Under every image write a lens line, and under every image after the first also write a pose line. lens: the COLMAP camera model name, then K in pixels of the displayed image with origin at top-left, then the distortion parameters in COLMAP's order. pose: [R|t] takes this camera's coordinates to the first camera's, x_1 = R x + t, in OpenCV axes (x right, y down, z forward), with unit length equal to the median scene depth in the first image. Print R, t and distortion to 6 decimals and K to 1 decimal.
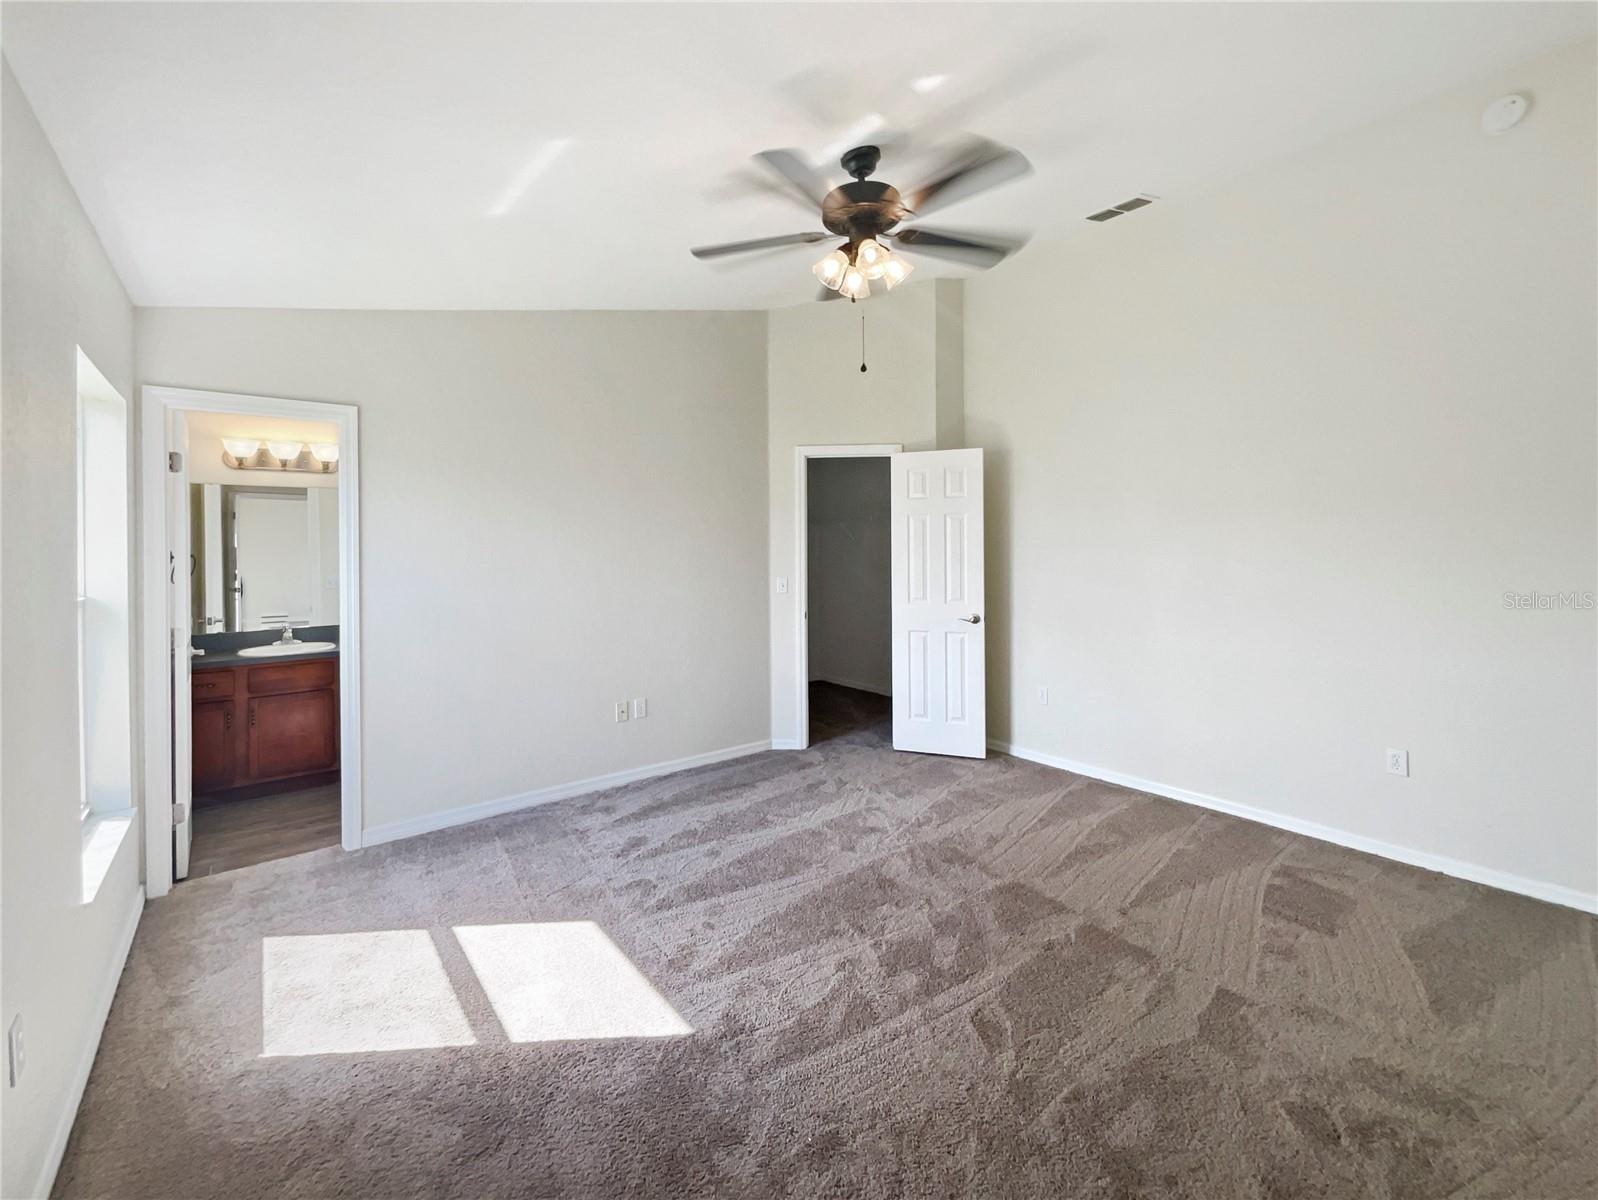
lens RADIAL K [[671.7, 0, 781.5], [0, 671.7, 547.3], [0, 0, 1]] dist [0.001006, 0.000860]
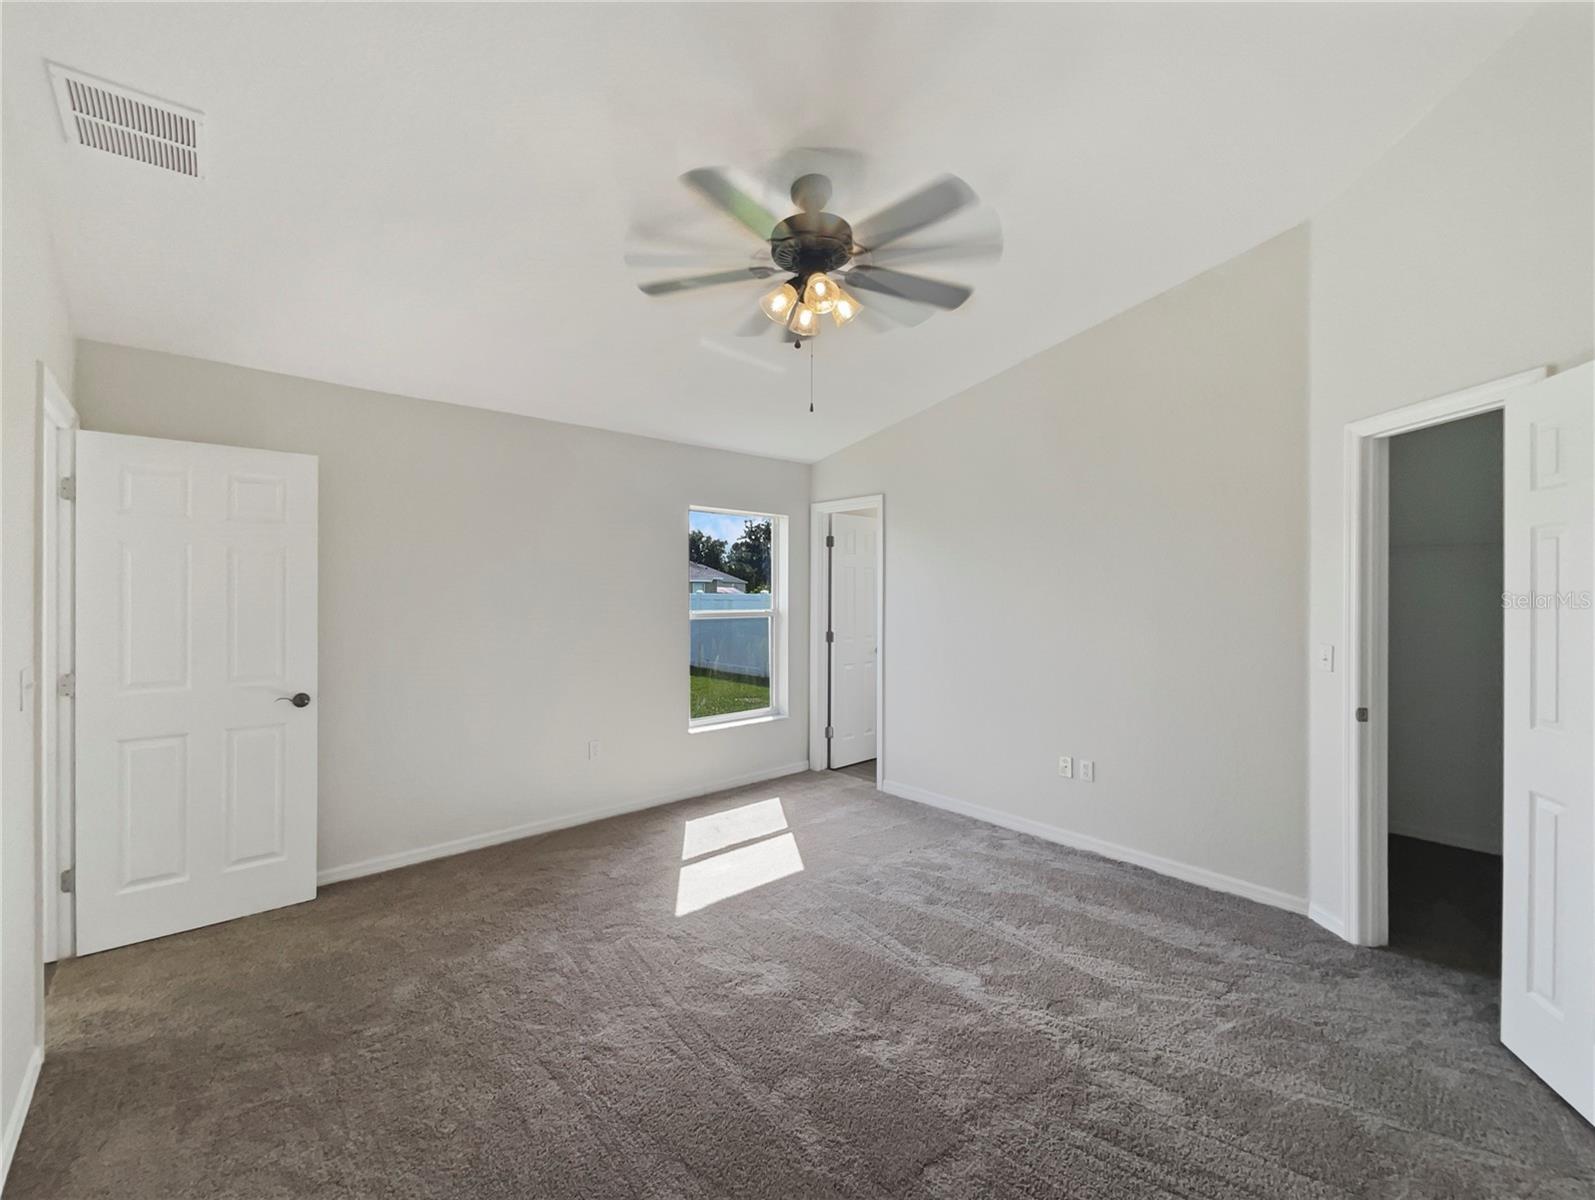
lens RADIAL K [[670.4, 0, 797.9], [0, 670.4, 590.5], [0, 0, 1]] dist [0.001006, 0.000860]
pose [[0.084713, 0.014799, -0.996295, 0.732751], [-0.003399, 0.999888, 0.014563, -0.014366], [0.996400, 0.002153, 0.084754, 0.610787]]
